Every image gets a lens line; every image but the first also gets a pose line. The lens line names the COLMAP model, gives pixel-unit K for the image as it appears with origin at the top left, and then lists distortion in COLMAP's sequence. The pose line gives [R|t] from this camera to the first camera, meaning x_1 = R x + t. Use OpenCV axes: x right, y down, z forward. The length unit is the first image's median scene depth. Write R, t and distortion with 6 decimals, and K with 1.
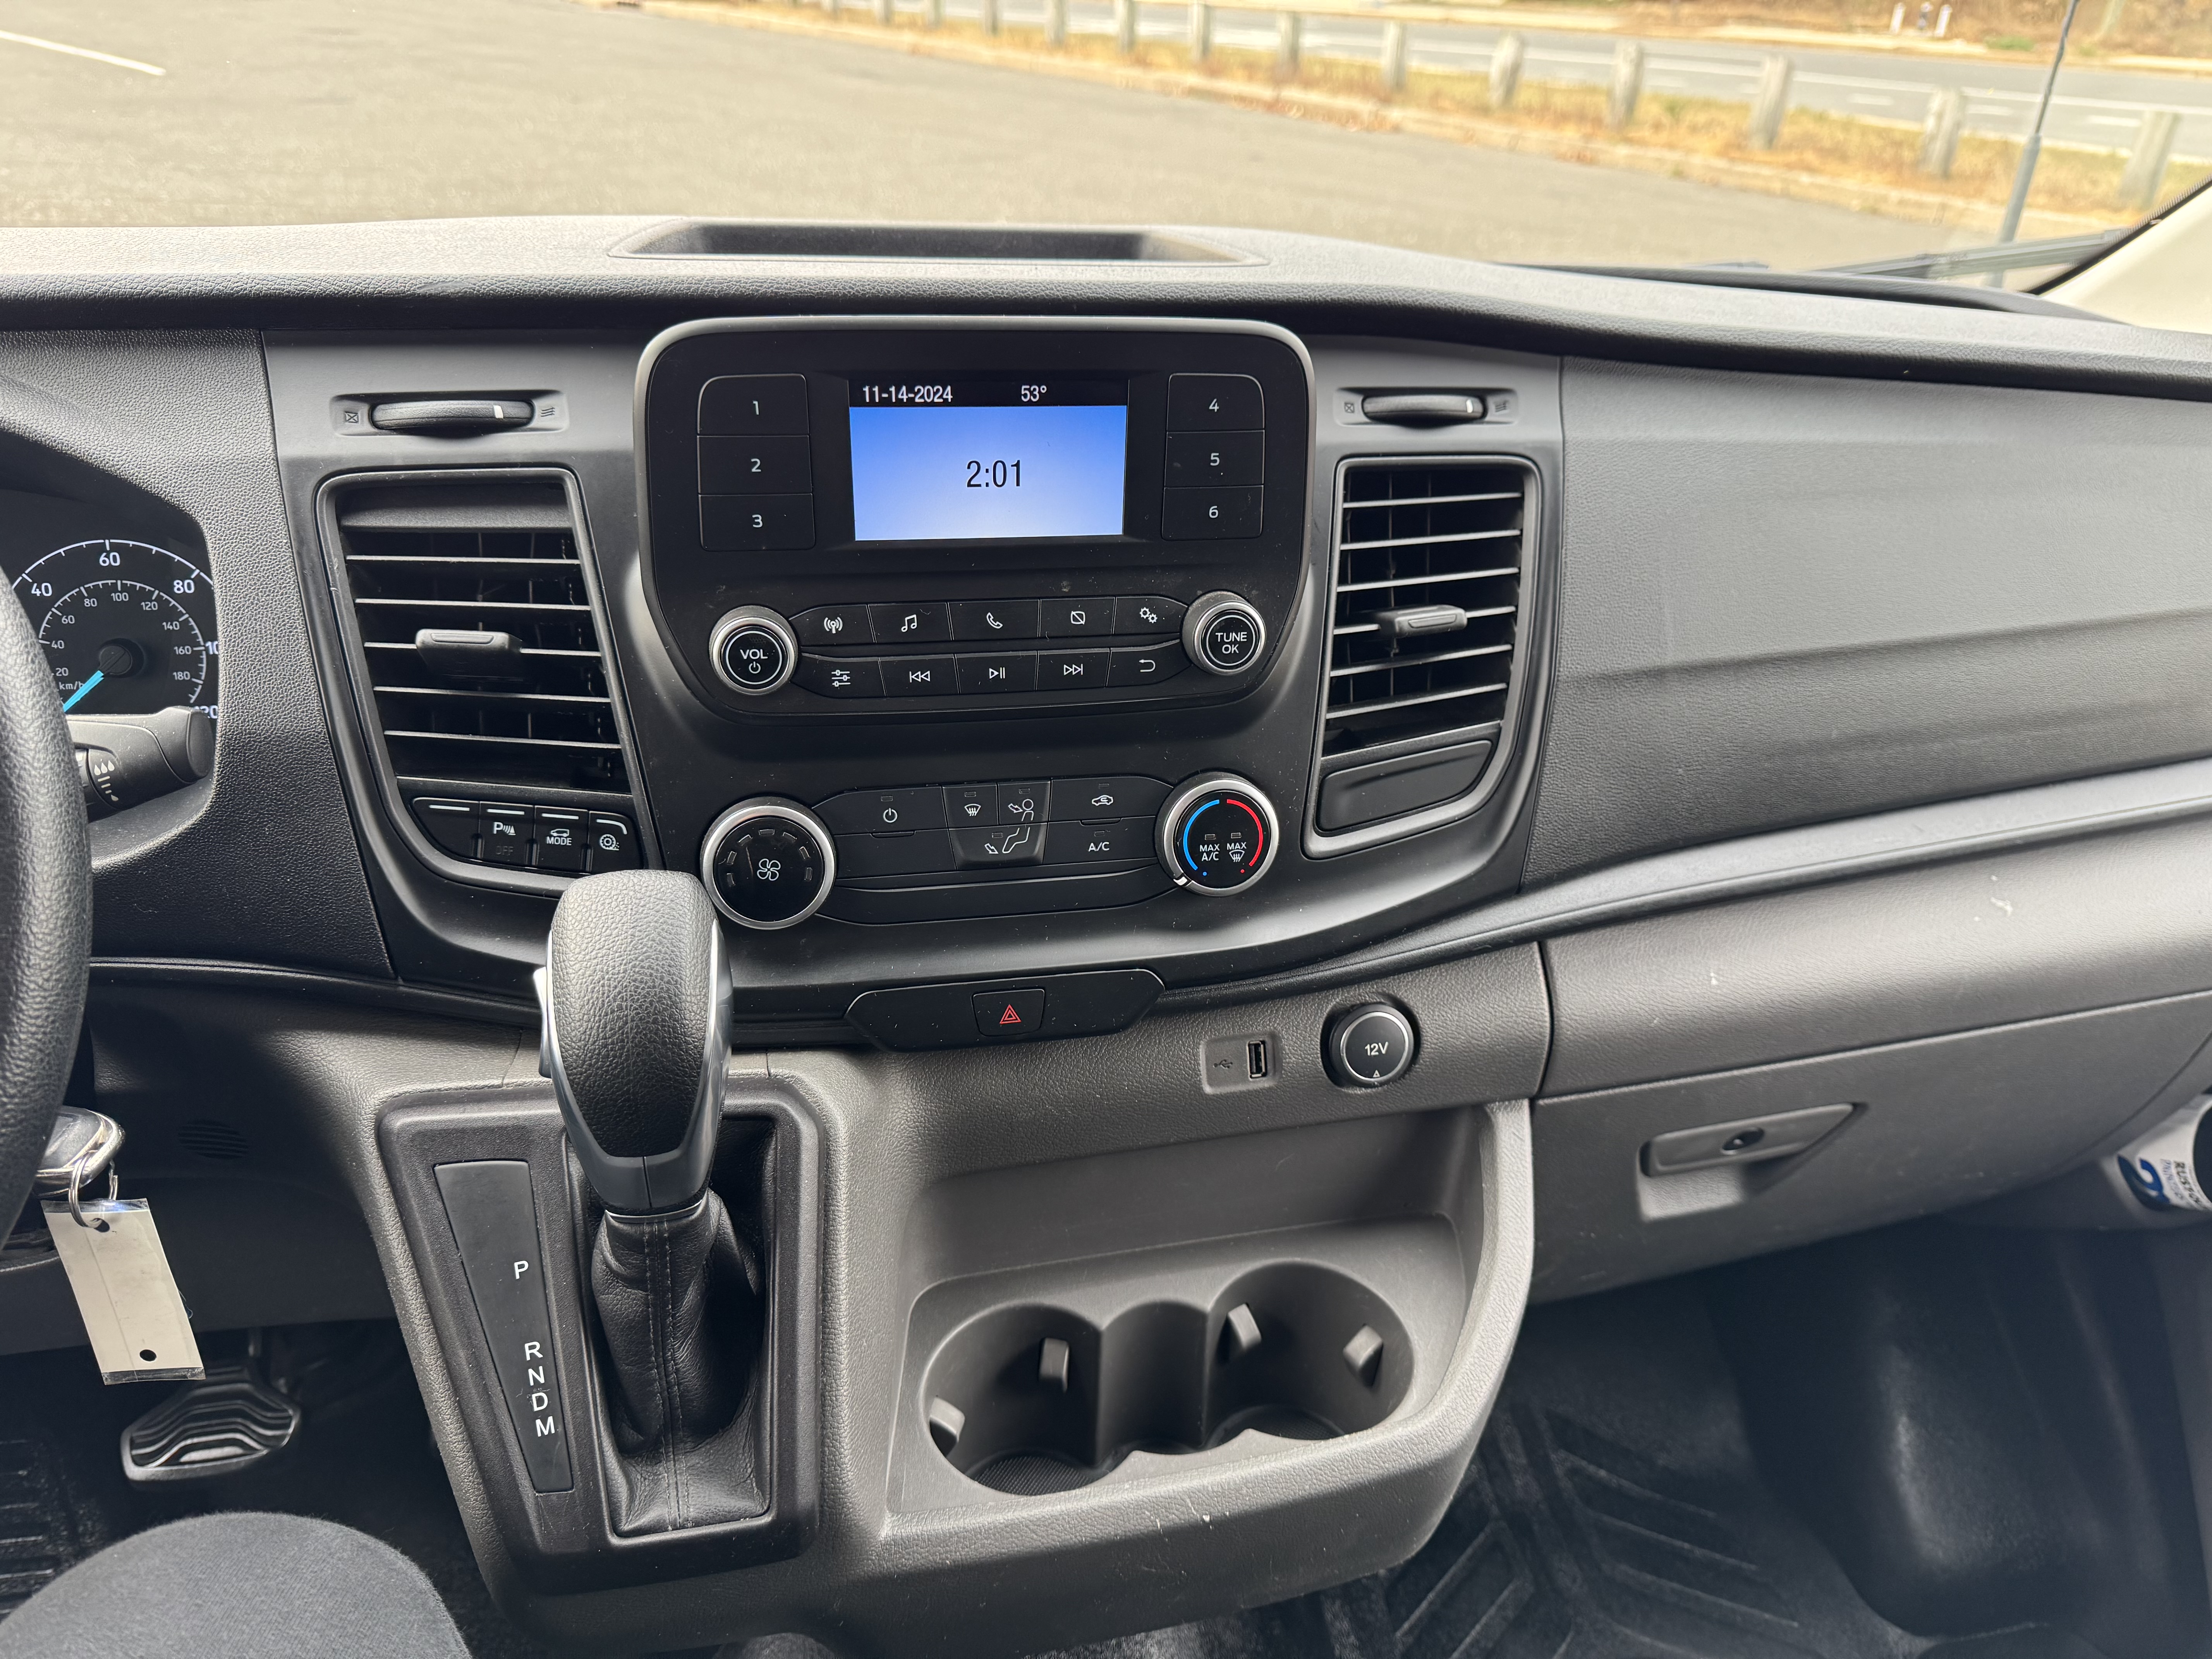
lens RADIAL K [[1612.4, 0, 1106.0], [0, 1612.4, 829.5], [0, 0, 1]] dist [0.005662, -0.000279]
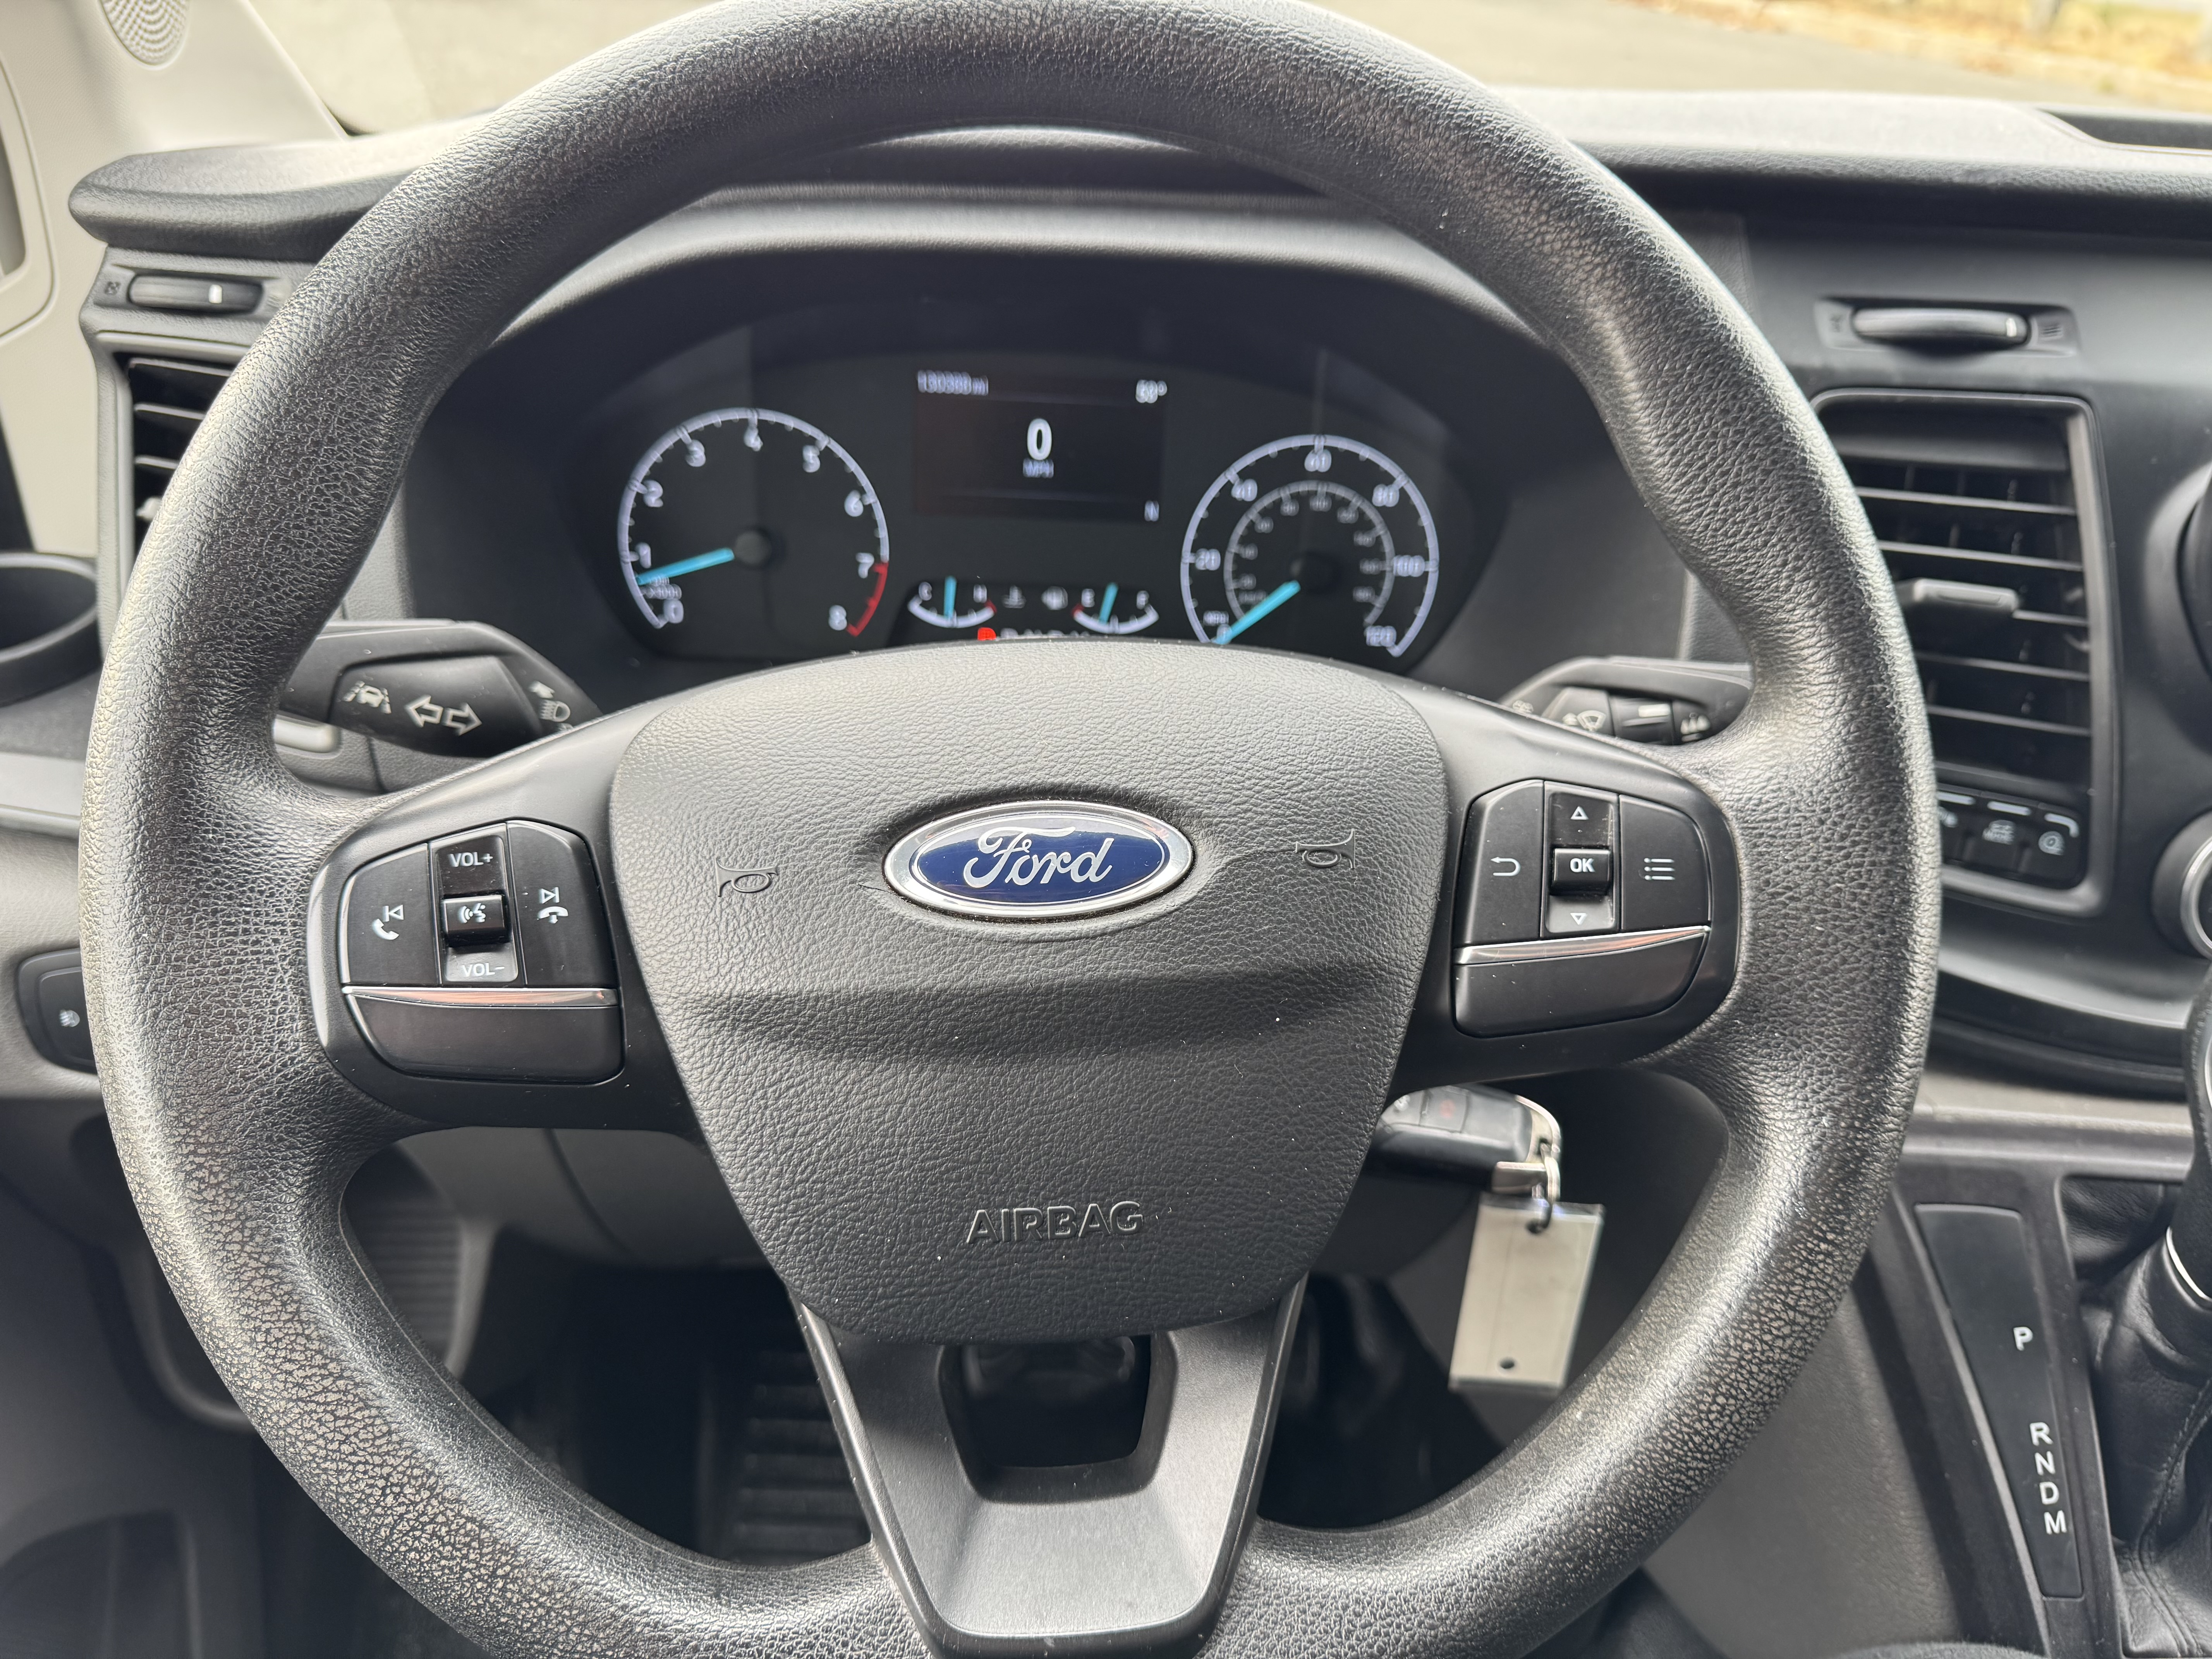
lens RADIAL K [[1598.8, 0, 1090.9], [0, 1598.8, 840.5], [0, 0, 1]] dist [0.005844, -0.000836]
pose [[0.986316, 0.096998, -0.133309, -0.600592], [-0.088084, 0.993563, 0.071223, -0.007628], [0.139359, -0.058506, 0.988512, 0.075624]]
